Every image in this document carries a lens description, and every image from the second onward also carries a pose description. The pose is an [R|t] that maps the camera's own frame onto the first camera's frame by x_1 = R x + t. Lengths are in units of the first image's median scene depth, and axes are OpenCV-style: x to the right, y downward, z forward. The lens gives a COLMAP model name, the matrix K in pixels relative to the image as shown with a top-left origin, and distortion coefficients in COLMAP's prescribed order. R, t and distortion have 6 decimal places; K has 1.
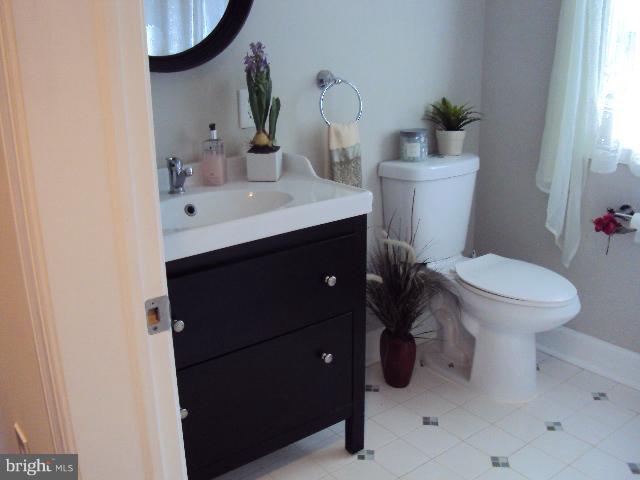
lens RADIAL K [[644.1, 0, 320.0], [0, 644.1, 240.0], [0, 0, 1]] dist [-0.211149, 0.241144]
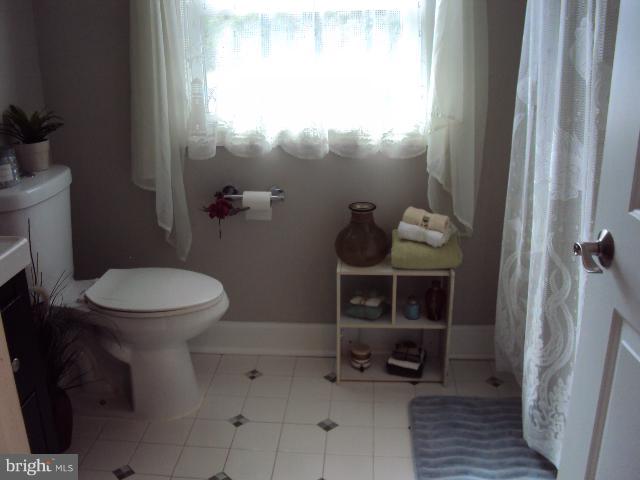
lens RADIAL K [[644.1, 0, 320.0], [0, 644.1, 240.0], [0, 0, 1]] dist [-0.211149, 0.241144]
pose [[0.679282, -0.243461, 0.692317, -0.148131], [0.227608, 0.966741, 0.116643, -0.059386], [-0.697690, 0.078343, 0.712104, 0.163254]]
